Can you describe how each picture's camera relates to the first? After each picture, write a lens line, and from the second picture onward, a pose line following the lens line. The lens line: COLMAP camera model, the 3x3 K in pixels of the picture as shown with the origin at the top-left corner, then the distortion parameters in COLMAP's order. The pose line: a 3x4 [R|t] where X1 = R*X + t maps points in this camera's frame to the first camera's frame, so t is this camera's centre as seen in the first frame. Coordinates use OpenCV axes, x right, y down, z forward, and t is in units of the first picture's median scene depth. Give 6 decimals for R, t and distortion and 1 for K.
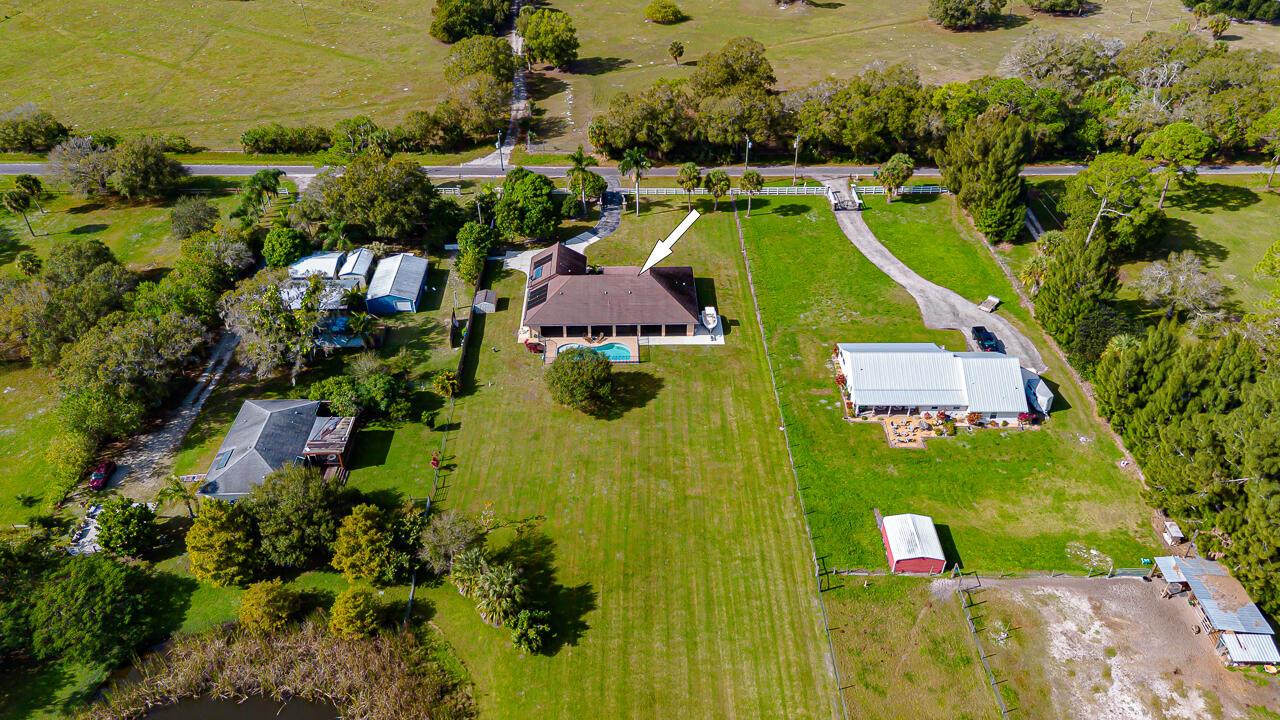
lens RADIAL K [[896.9, 0, 640.0], [0, 896.9, 360.0], [0, 0, 1]] dist [0.067536, -0.055460]
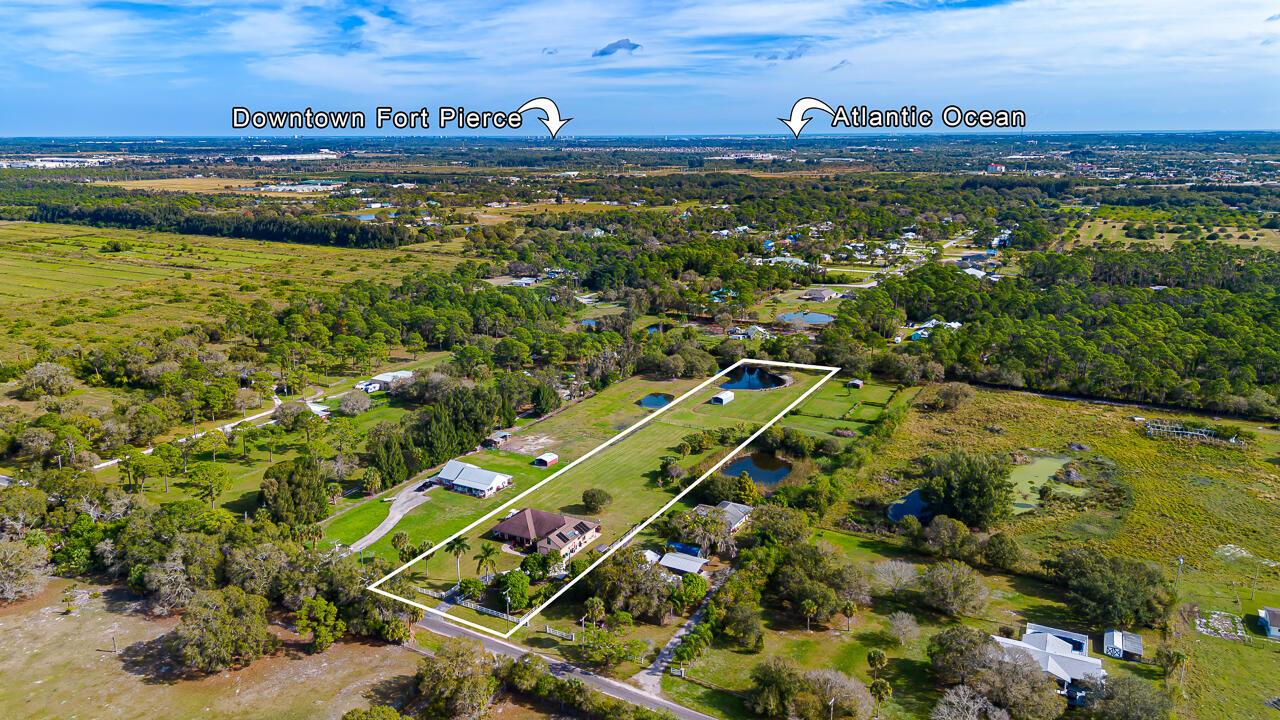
lens RADIAL K [[896.9, 0, 640.0], [0, 896.9, 360.0], [0, 0, 1]] dist [0.067536, -0.055460]
pose [[-0.866363, -0.116347, 0.485673, -0.912864], [0.302184, 0.652135, 0.695273, -1.309463], [-0.397617, 0.749122, -0.529828, 1.408382]]
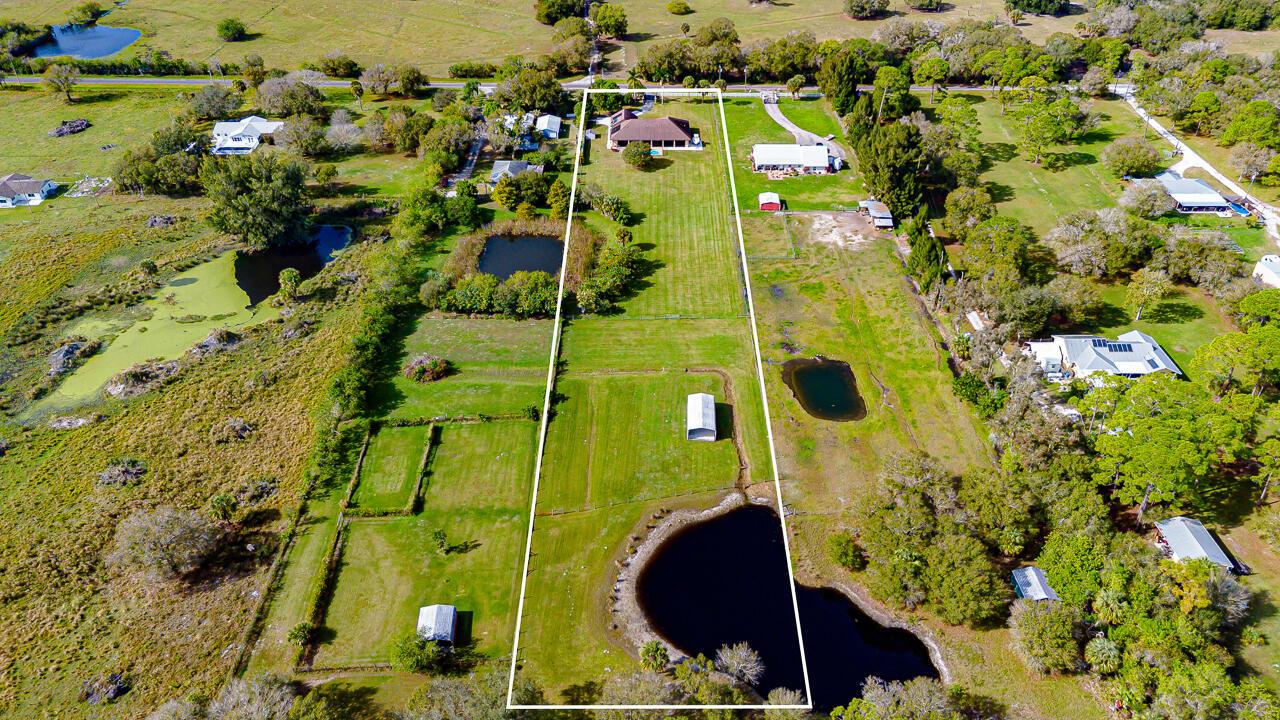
lens RADIAL K [[916.7, 0, 646.3], [0, 916.7, 362.9], [0, 0, 1]] dist [0.066904, -0.059424]
pose [[0.999875, 0.010425, -0.011852, -0.008098], [-0.010672, 0.999722, -0.021045, 0.450547], [0.011629, 0.021169, 0.999708, -1.004455]]
